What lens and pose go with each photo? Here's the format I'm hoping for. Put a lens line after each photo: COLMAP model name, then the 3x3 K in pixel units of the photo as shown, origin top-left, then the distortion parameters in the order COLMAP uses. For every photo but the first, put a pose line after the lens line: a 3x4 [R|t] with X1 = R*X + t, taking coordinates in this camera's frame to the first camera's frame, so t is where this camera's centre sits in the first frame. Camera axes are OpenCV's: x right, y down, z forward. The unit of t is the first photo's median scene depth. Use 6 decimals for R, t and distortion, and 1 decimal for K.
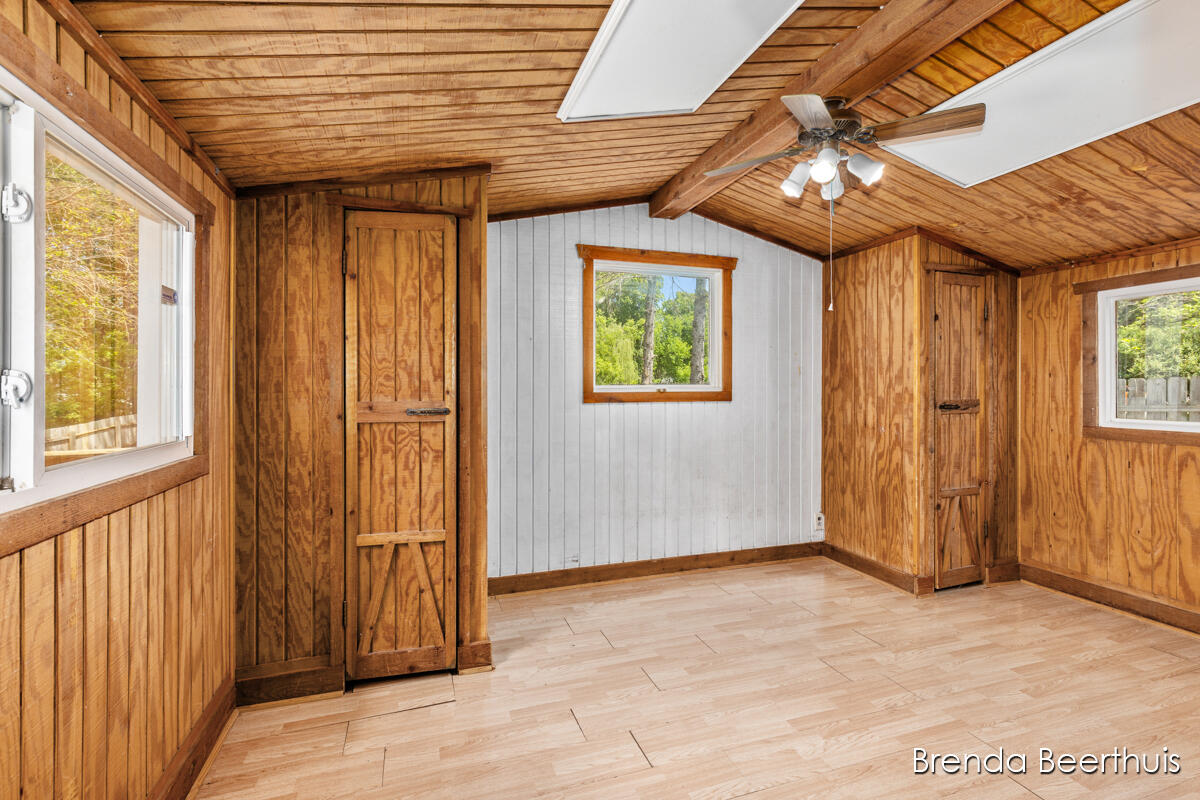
lens RADIAL K [[540.4, 0, 604.7], [0, 540.4, 392.9], [0, 0, 1]] dist [0.011046, -0.002653]
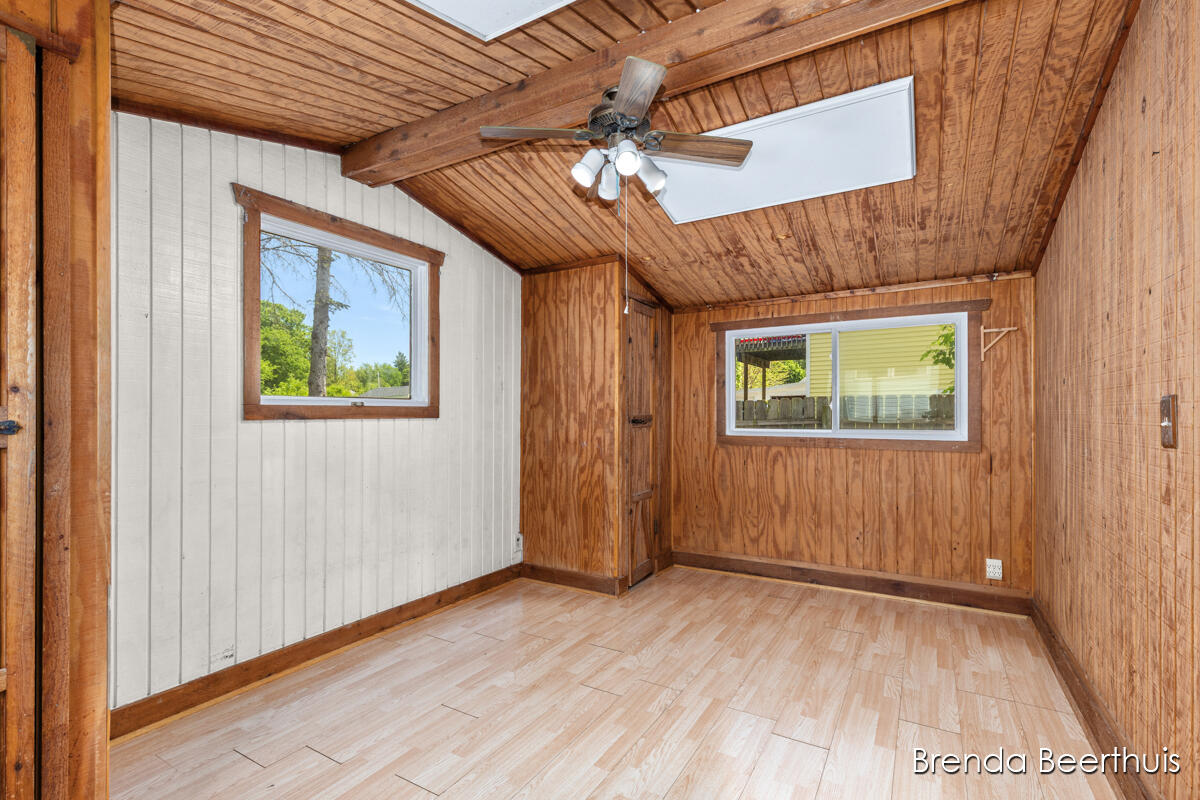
lens RADIAL K [[540.4, 0, 577.8], [0, 540.4, 421.2], [0, 0, 1]] dist [0.011046, -0.002653]
pose [[0.757932, -0.003542, 0.652324, -0.184606], [0.005954, 0.999981, -0.001488, 0.026339], [-0.652306, 0.005012, 0.757939, 0.233702]]
